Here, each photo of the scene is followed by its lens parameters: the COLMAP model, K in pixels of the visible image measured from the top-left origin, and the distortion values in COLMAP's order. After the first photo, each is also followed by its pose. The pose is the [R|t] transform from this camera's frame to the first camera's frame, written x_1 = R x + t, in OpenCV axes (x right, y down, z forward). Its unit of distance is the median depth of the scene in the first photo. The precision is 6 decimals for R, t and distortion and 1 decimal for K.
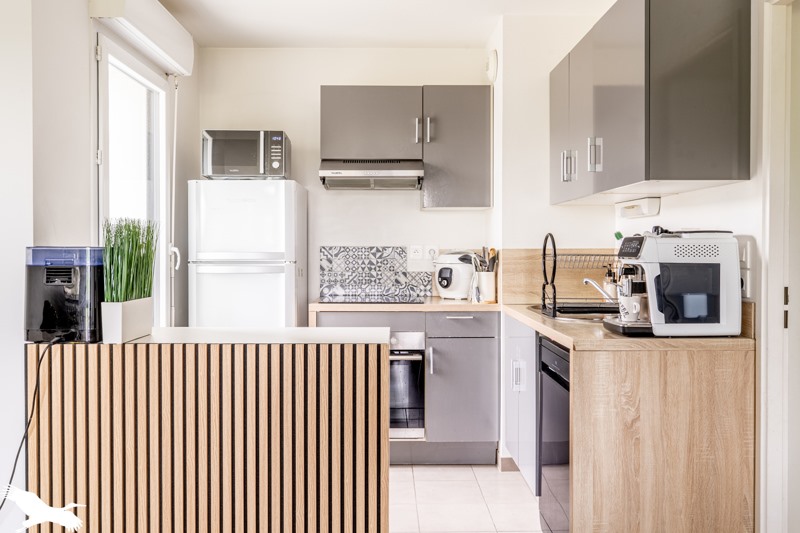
lens RADIAL K [[693.5, 0, 400.0], [0, 693.5, 266.5], [0, 0, 1]] dist [-0.006053, -0.000454]
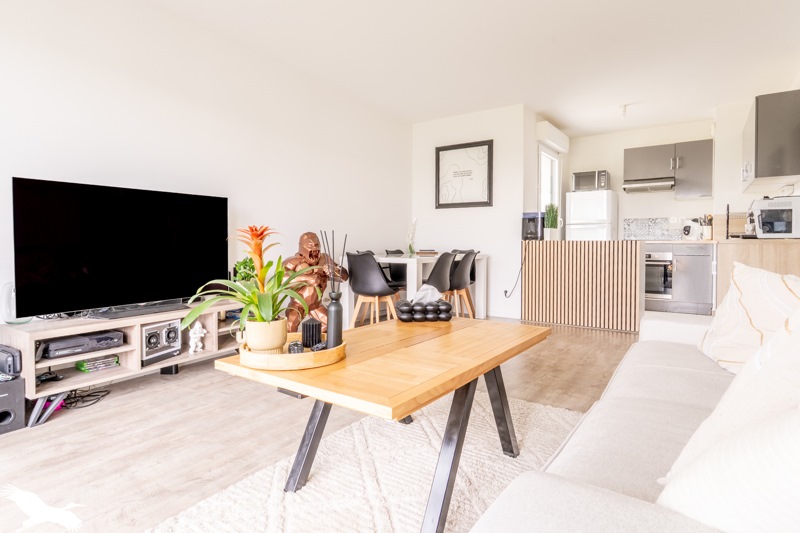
lens RADIAL K [[421.7, 0, 399.9], [0, 421.7, 245.0], [0, 0, 1]] dist [-0.022975, -0.000677]
pose [[0.802718, 0.006161, -0.596328, 0.131991], [-0.017978, 0.999742, -0.013872, 0.102805], [0.596088, 0.021856, 0.802621, -0.619018]]
